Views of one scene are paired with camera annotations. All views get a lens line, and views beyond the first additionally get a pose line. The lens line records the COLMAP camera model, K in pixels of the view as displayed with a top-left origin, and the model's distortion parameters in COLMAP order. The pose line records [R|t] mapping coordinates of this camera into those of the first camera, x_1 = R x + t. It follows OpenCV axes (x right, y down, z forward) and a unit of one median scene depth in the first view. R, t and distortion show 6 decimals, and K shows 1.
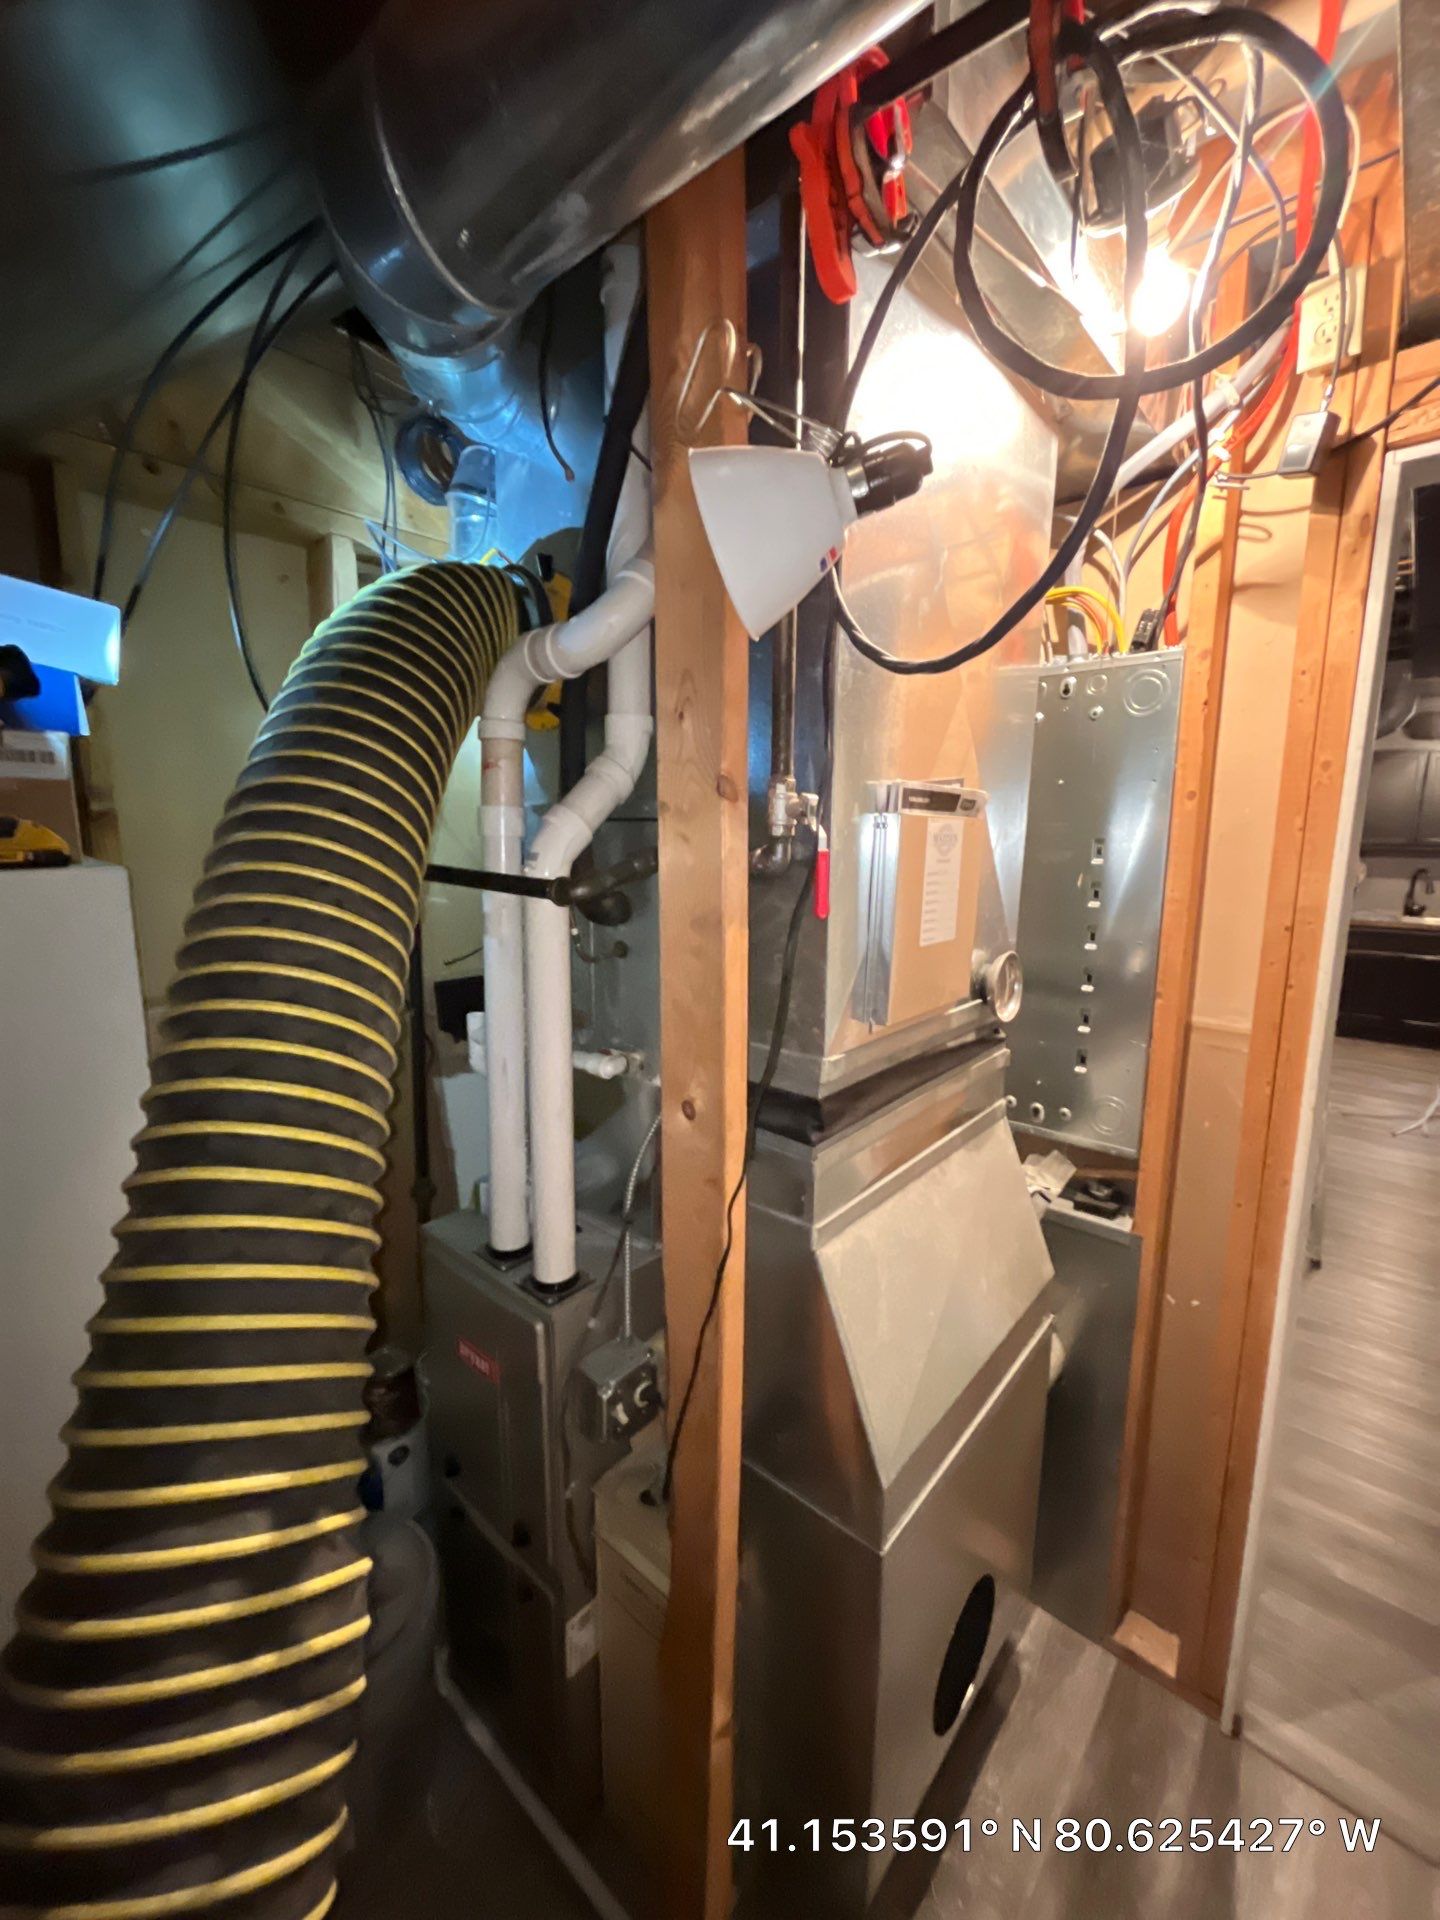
lens RADIAL K [[778.2, 0, 719.4], [0, 778.2, 956.8], [0, 0, 1]] dist [-0.001156, -0.000435]
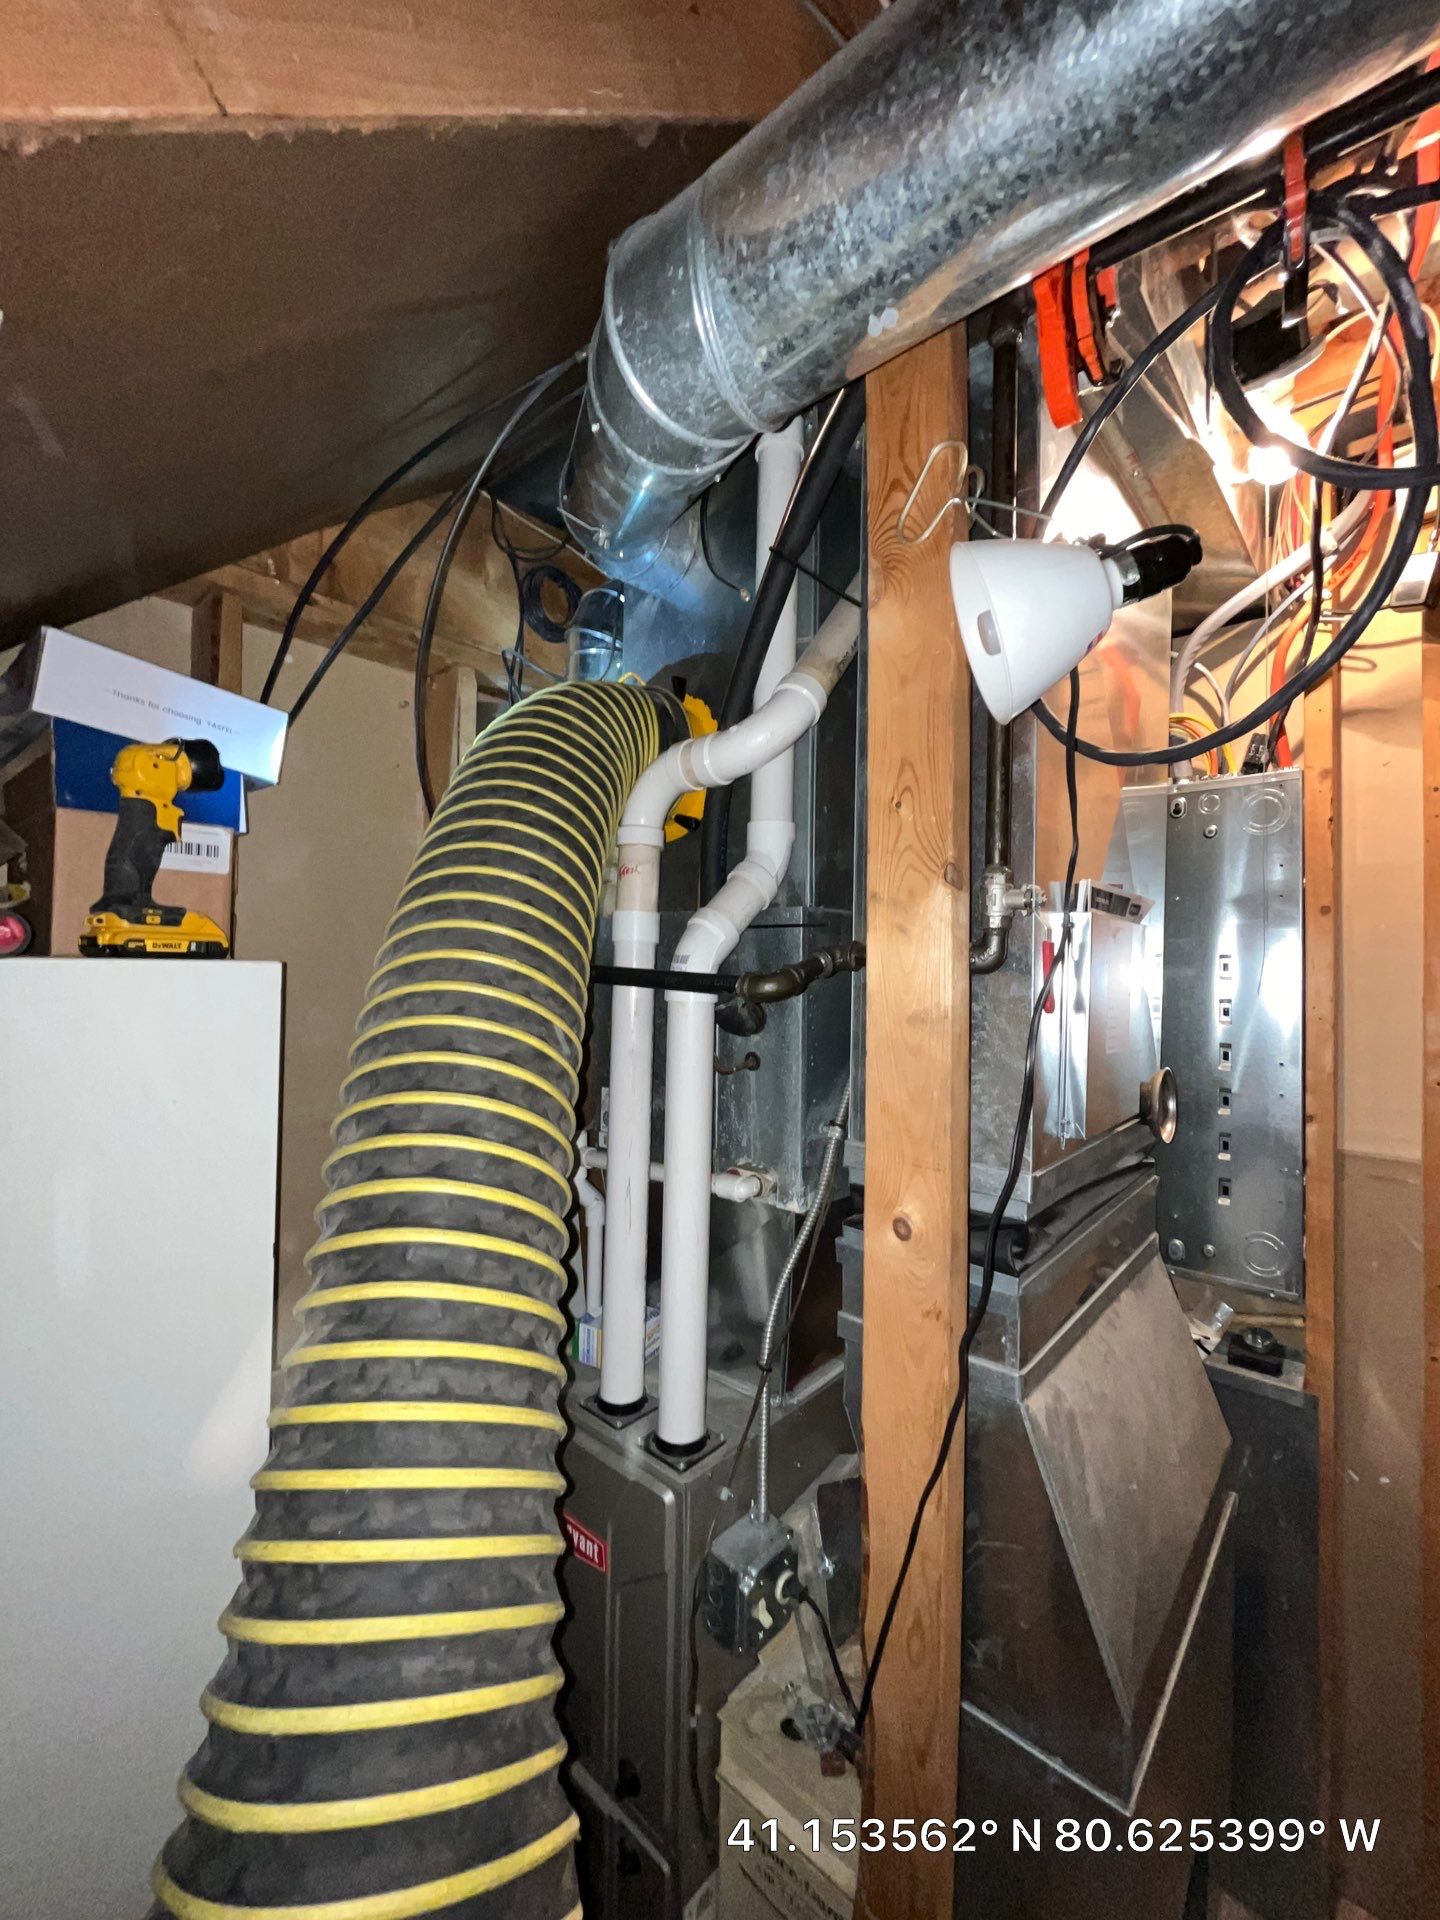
lens RADIAL K [[778.2, 0, 719.4], [0, 778.2, 956.8], [0, 0, 1]] dist [-0.001156, -0.000435]
pose [[0.999925, 0.008866, -0.008430, -0.164630], [-0.010195, 0.984755, -0.173648, 0.031389], [0.006762, 0.173721, 0.984772, 0.043343]]
